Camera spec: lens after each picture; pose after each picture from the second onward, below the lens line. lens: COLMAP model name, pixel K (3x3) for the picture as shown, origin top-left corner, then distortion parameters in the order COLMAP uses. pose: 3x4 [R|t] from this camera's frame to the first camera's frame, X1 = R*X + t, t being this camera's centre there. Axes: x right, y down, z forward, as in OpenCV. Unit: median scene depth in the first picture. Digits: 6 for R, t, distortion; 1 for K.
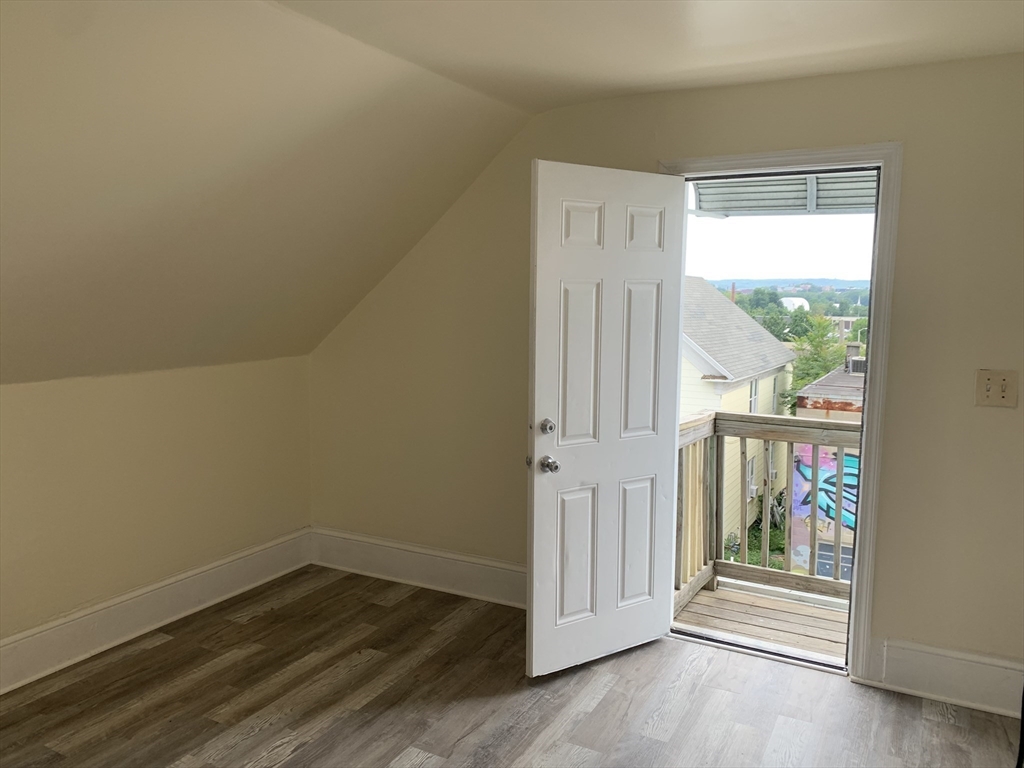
lens RADIAL K [[800.4, 0, 512.0], [0, 800.4, 384.0], [0, 0, 1]] dist [0.006841, 0.001592]
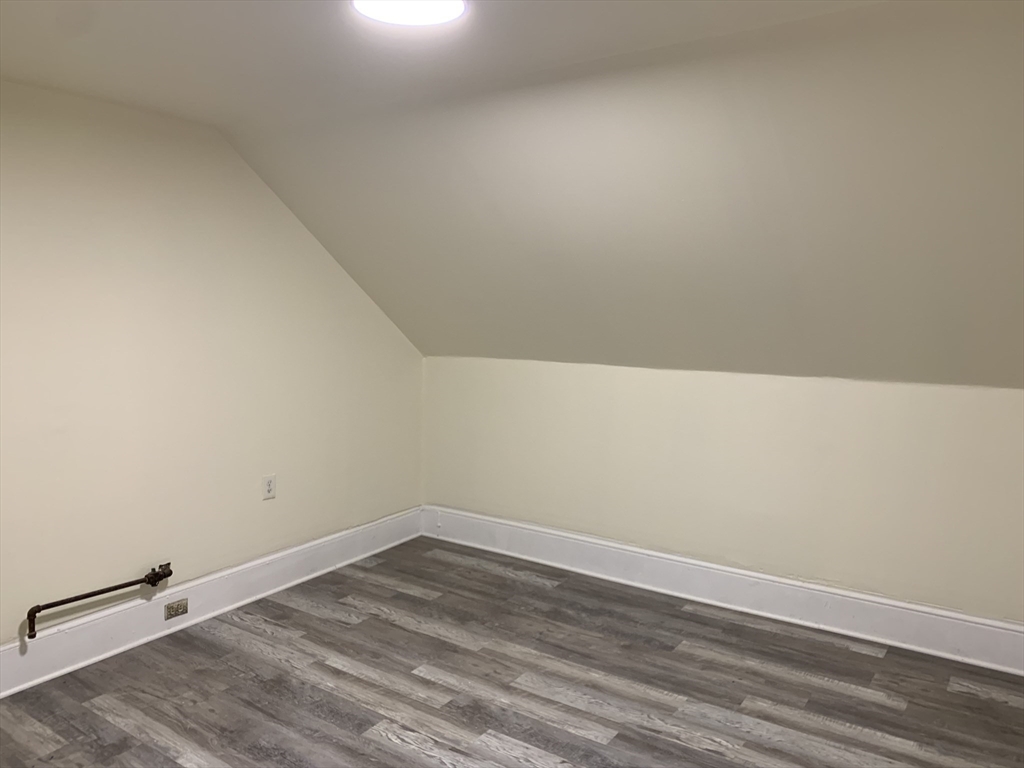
lens RADIAL K [[800.4, 0, 512.0], [0, 800.4, 384.0], [0, 0, 1]] dist [0.006841, 0.001592]
pose [[-0.099121, 0.111595, -0.988798, 0.576956], [-0.117325, 0.985450, 0.122978, -0.081715], [0.988135, 0.128201, -0.084586, 0.625968]]
